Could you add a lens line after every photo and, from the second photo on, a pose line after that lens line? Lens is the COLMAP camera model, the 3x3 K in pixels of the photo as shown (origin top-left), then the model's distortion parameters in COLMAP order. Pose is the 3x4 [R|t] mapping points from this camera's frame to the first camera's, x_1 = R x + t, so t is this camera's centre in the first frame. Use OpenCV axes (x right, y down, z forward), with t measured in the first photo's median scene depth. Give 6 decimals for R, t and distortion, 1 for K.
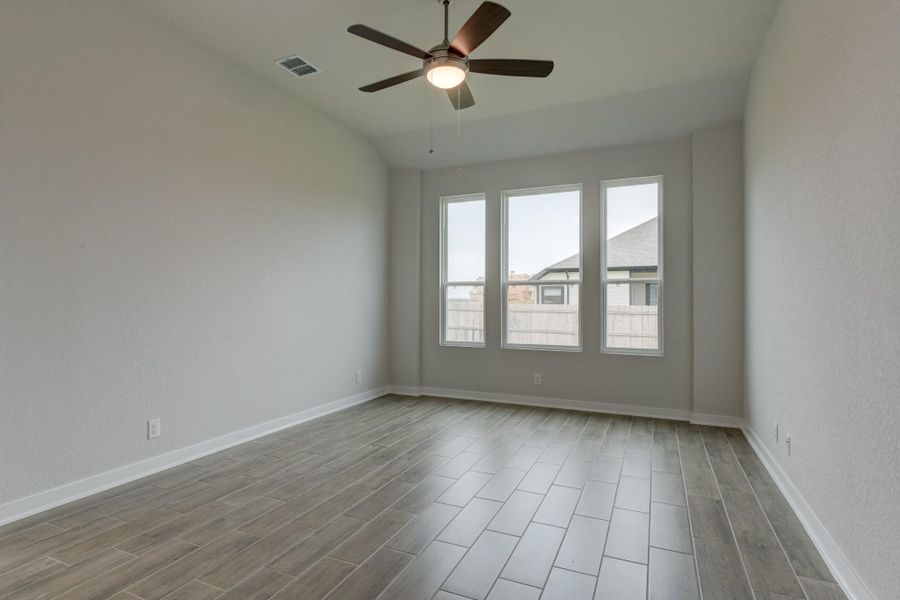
lens RADIAL K [[458.6, 0, 450.0], [0, 458.6, 300.0], [0, 0, 1]] dist [-0.000372, -0.000083]
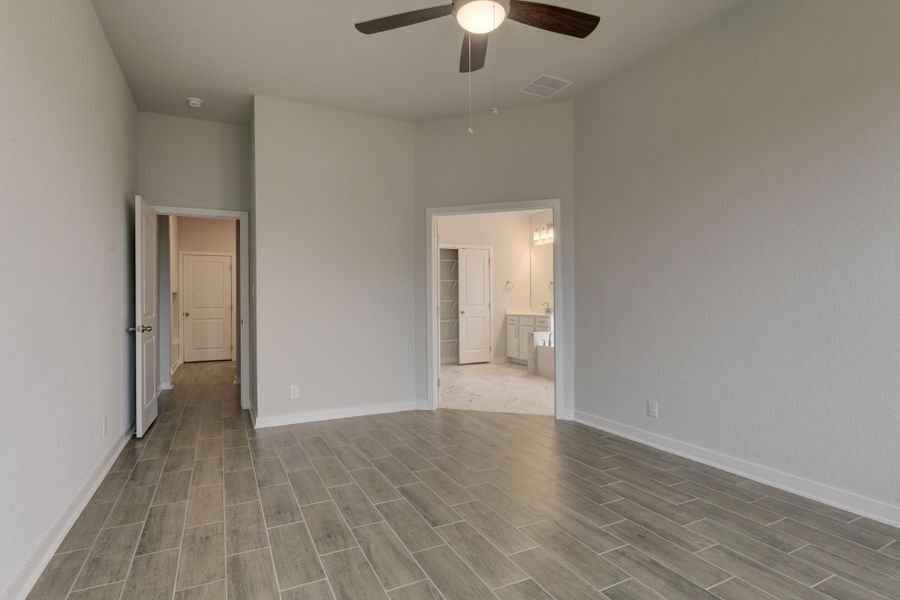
lens RADIAL K [[458.6, 0, 450.0], [0, 458.6, 300.0], [0, 0, 1]] dist [-0.000372, -0.000083]
pose [[-0.630429, -0.002066, -0.776245, 0.561238], [0.005738, 0.999957, -0.007322, 0.007493], [0.776226, -0.009070, -0.630389, 1.266719]]
